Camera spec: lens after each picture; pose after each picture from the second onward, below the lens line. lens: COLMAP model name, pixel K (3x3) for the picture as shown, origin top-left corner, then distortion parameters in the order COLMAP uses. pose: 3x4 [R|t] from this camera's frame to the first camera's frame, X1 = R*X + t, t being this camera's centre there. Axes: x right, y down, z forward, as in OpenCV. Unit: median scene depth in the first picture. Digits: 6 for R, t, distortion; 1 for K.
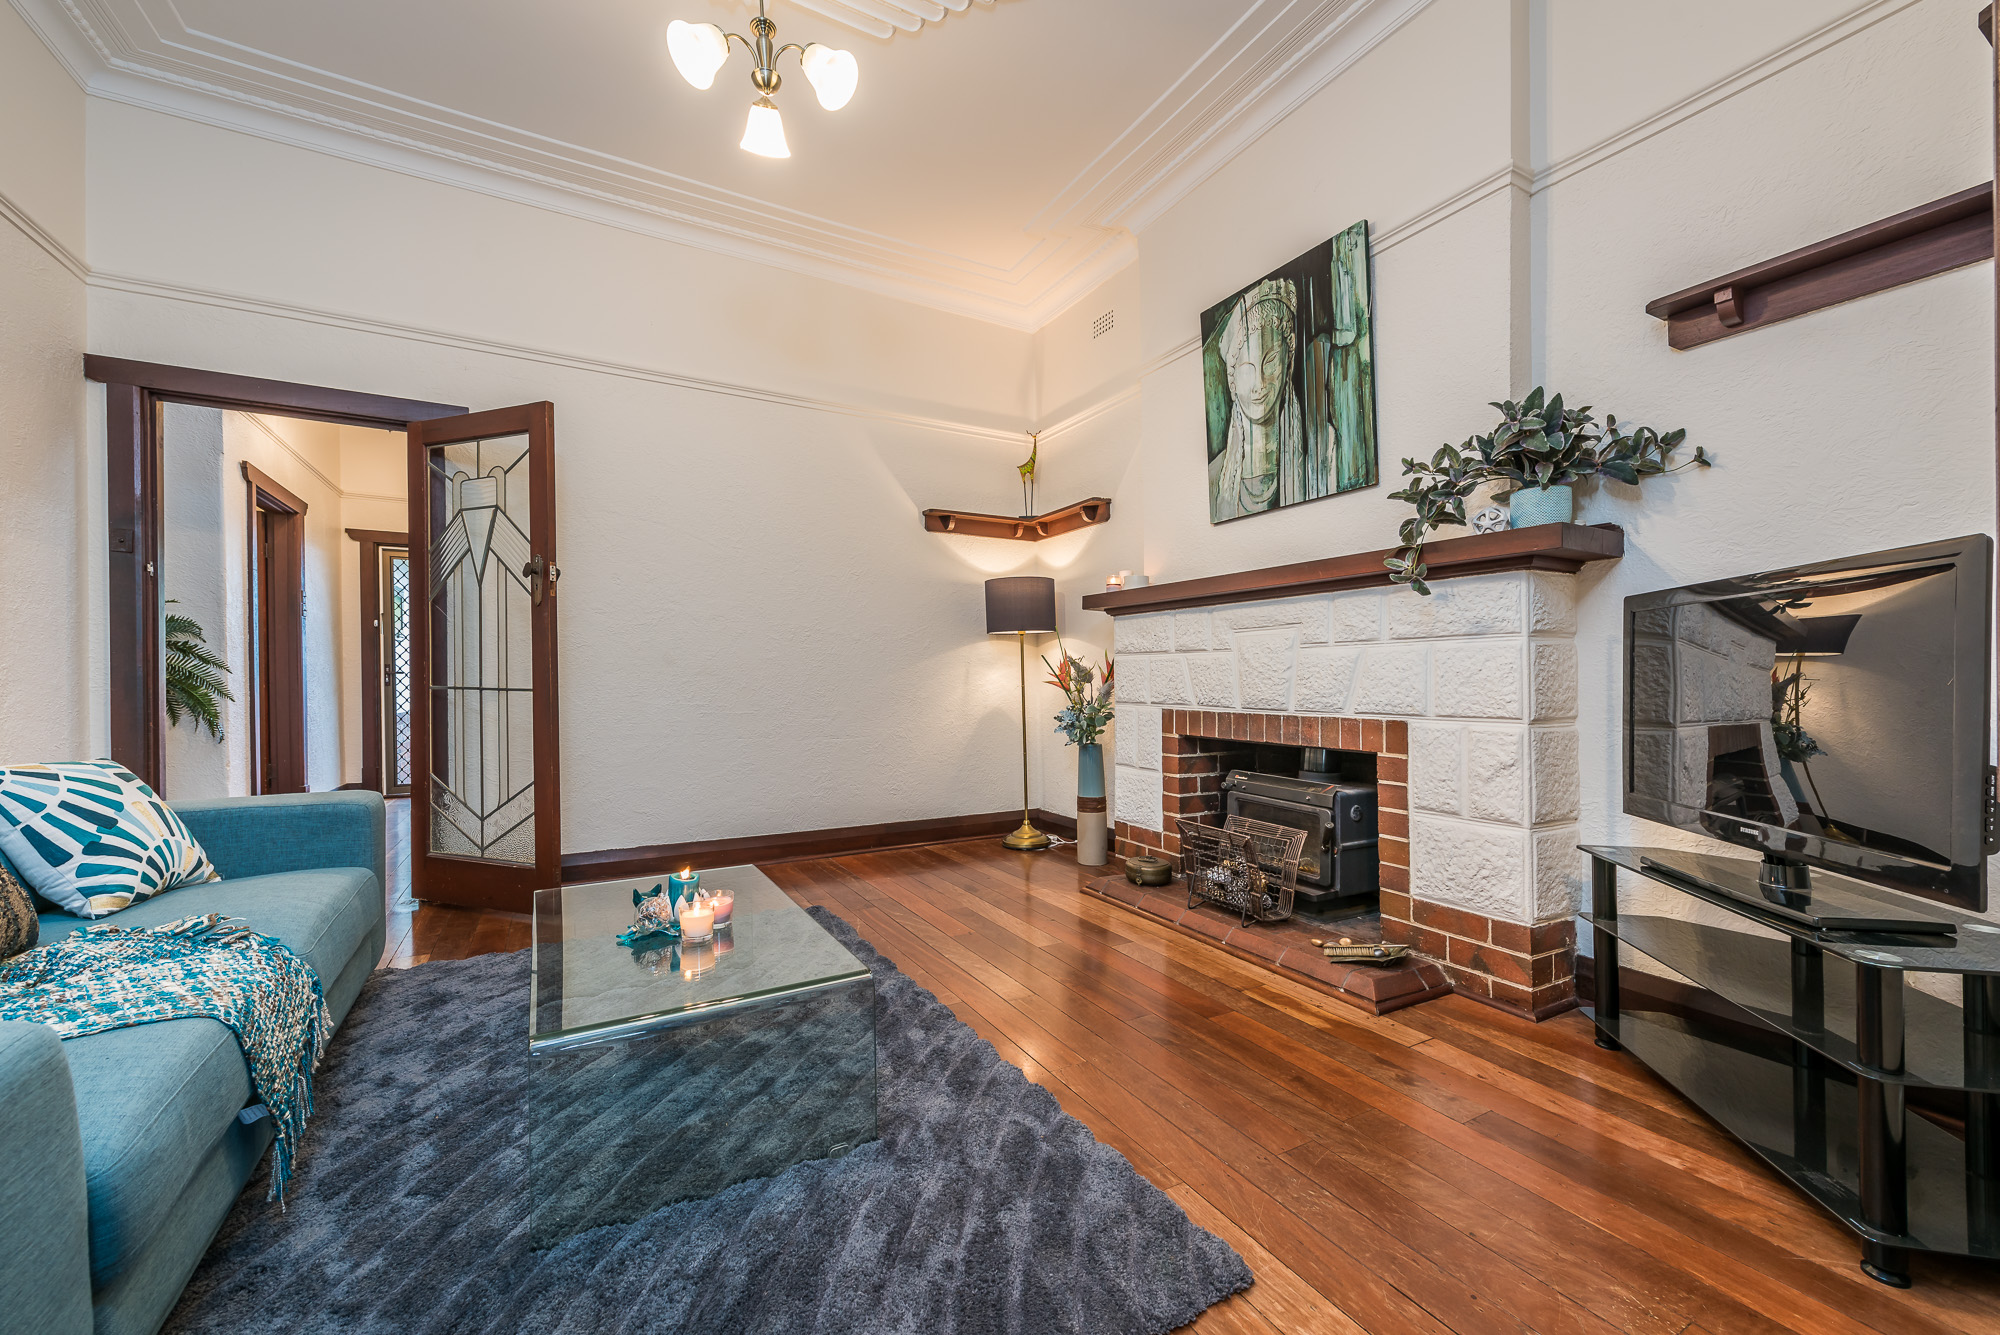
lens RADIAL K [[781.6, 0, 999.0], [0, 781.6, 685.0], [0, 0, 1]] dist [0.011826, 0.000073]
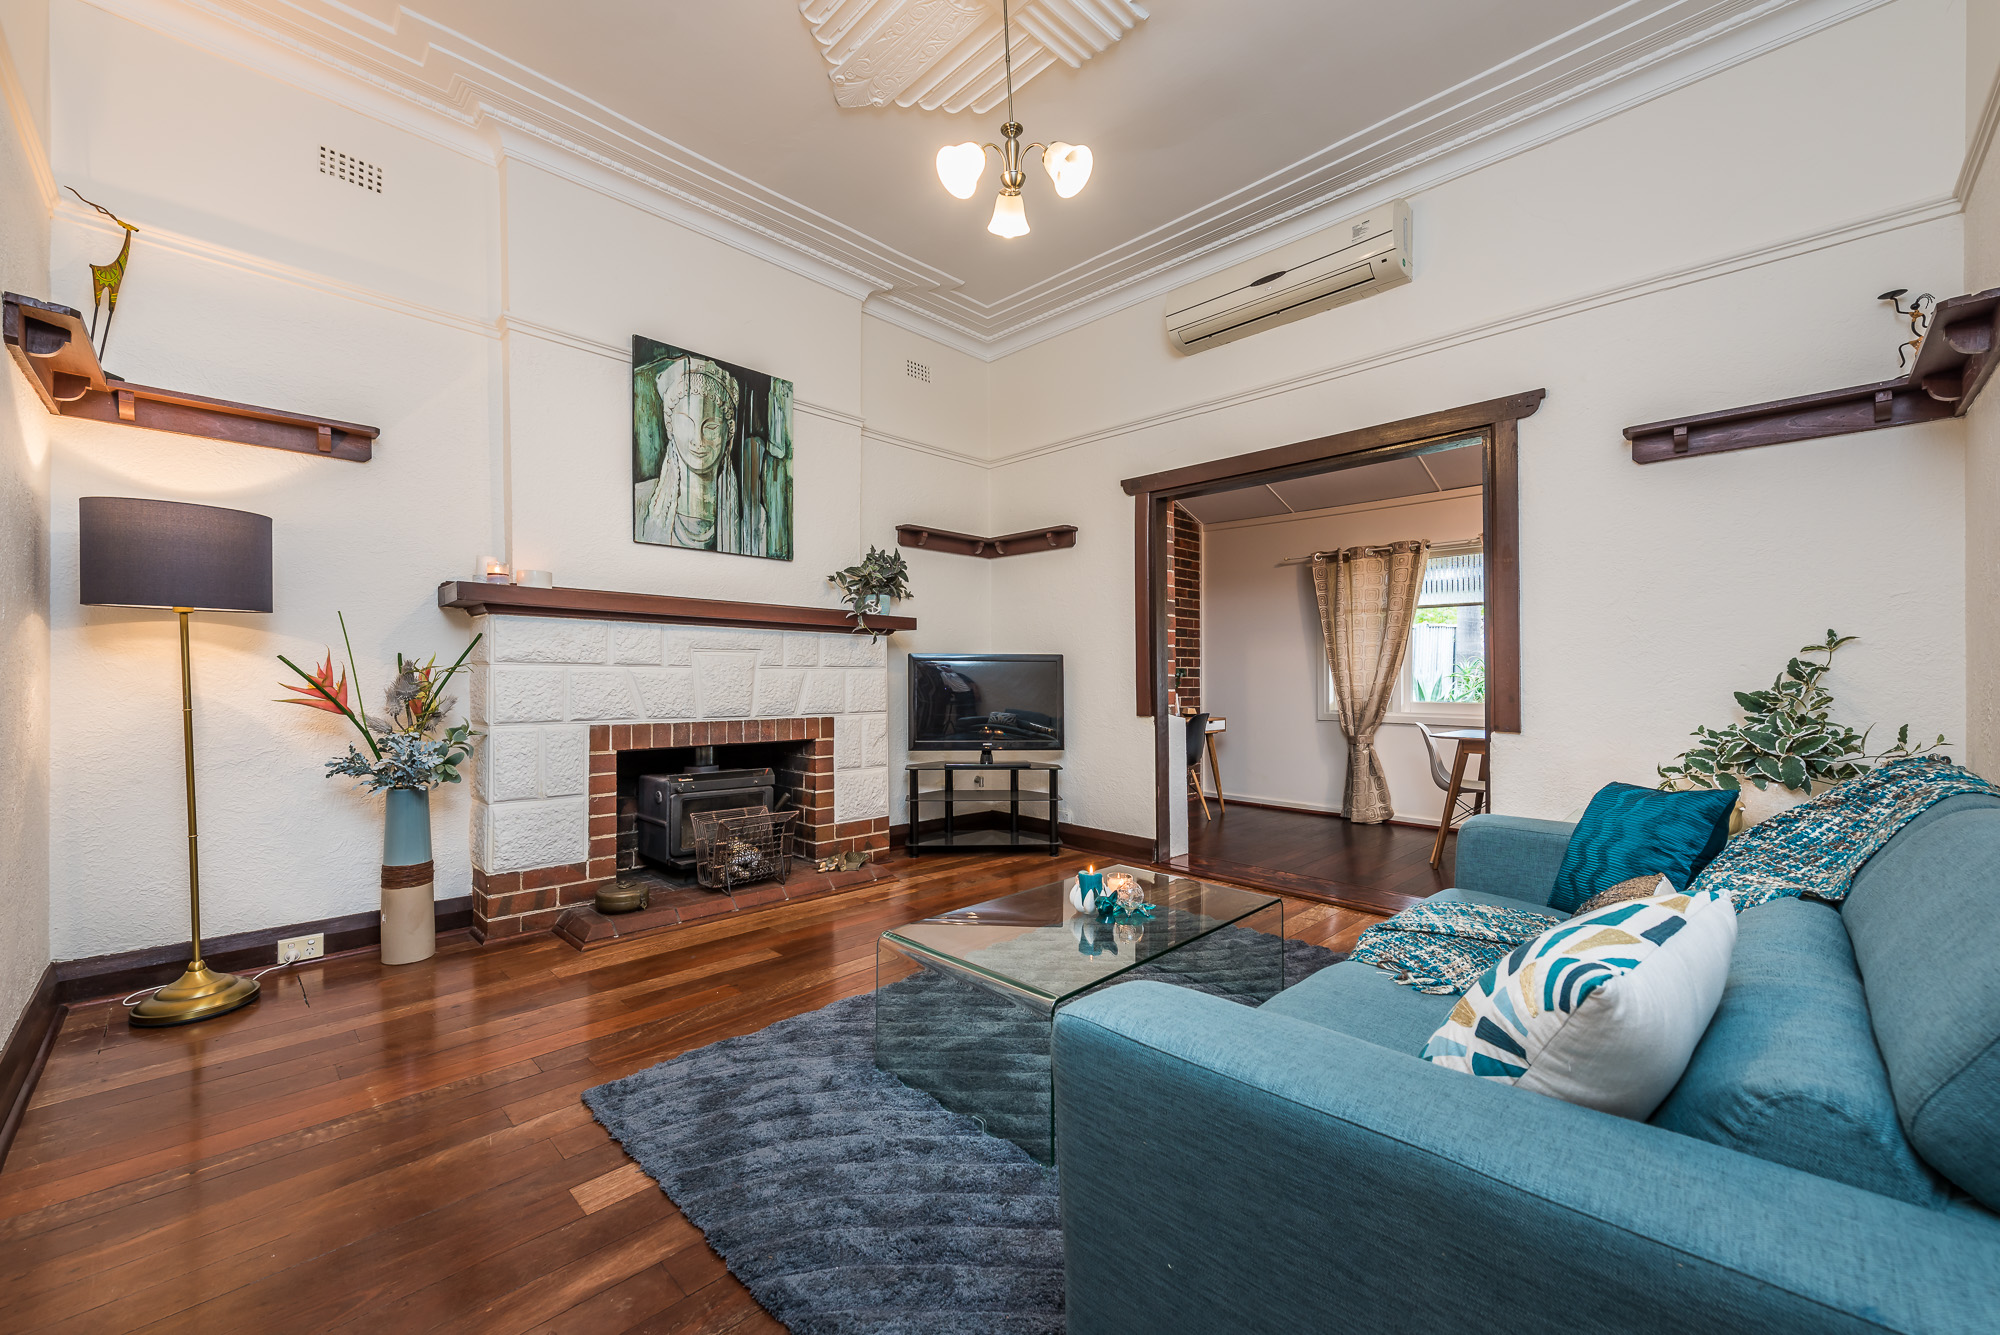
lens RADIAL K [[786.2, 0, 1000.0], [0, 786.2, 667.5], [0, 0, 1]] dist [0.008414, -0.000164]
pose [[-0.276302, 0.019023, 0.960882, -0.899361], [0.007416, 0.999817, -0.017662, -0.019798], [-0.961042, 0.002246, -0.276393, 0.874037]]
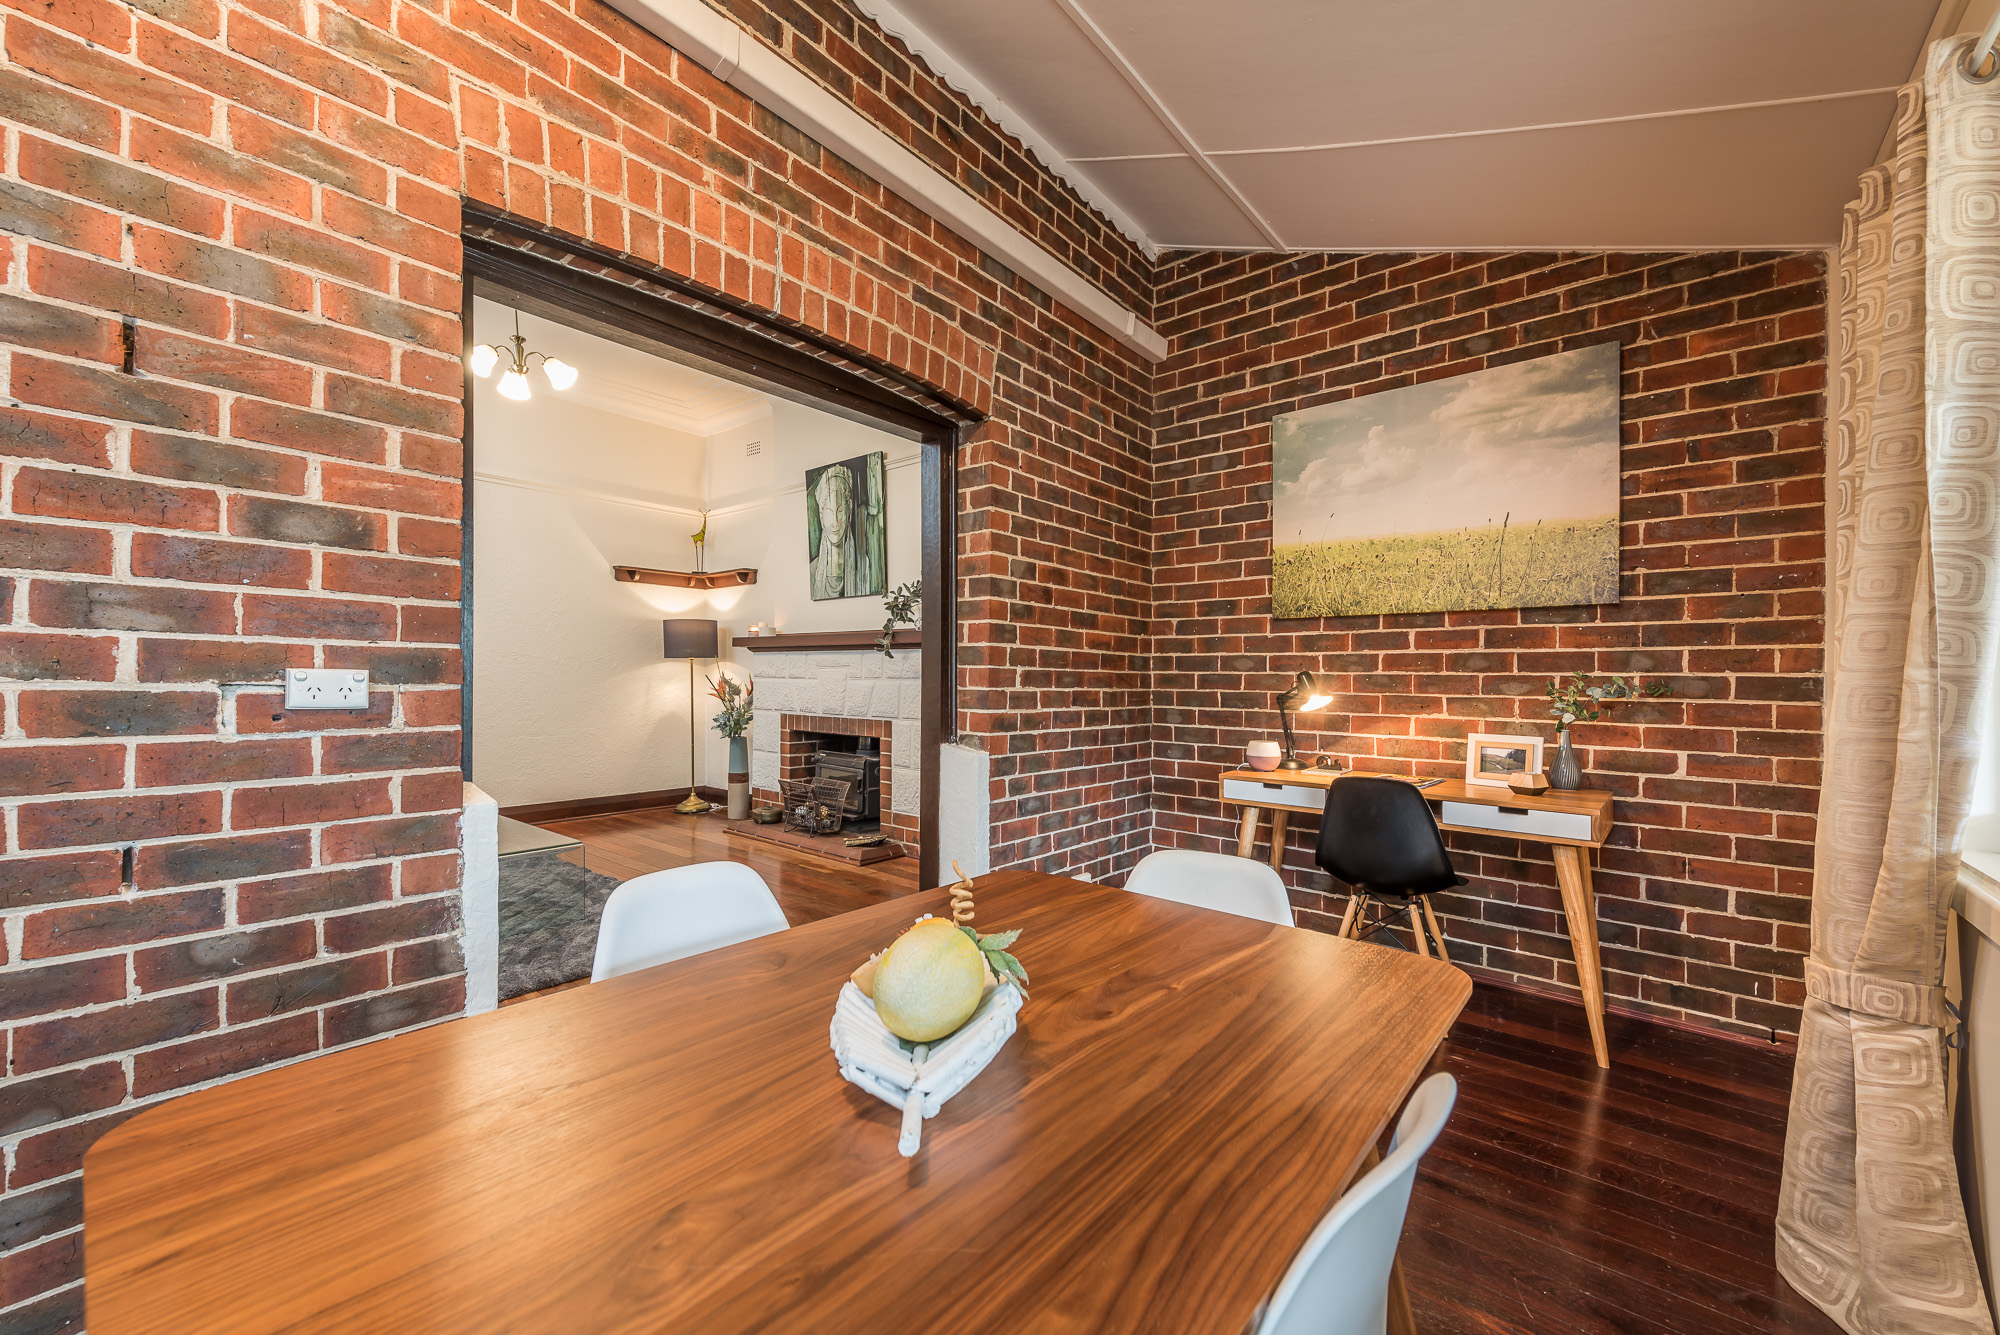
lens RADIAL K [[781.6, 0, 999.0], [0, 781.6, 685.0], [0, 0, 1]] dist [0.011826, 0.000073]
pose [[0.934134, 0.013843, 0.356653, 0.061885], [-0.013295, 0.999904, -0.003988, -0.029464], [-0.356674, -0.001017, 0.934229, -0.698841]]
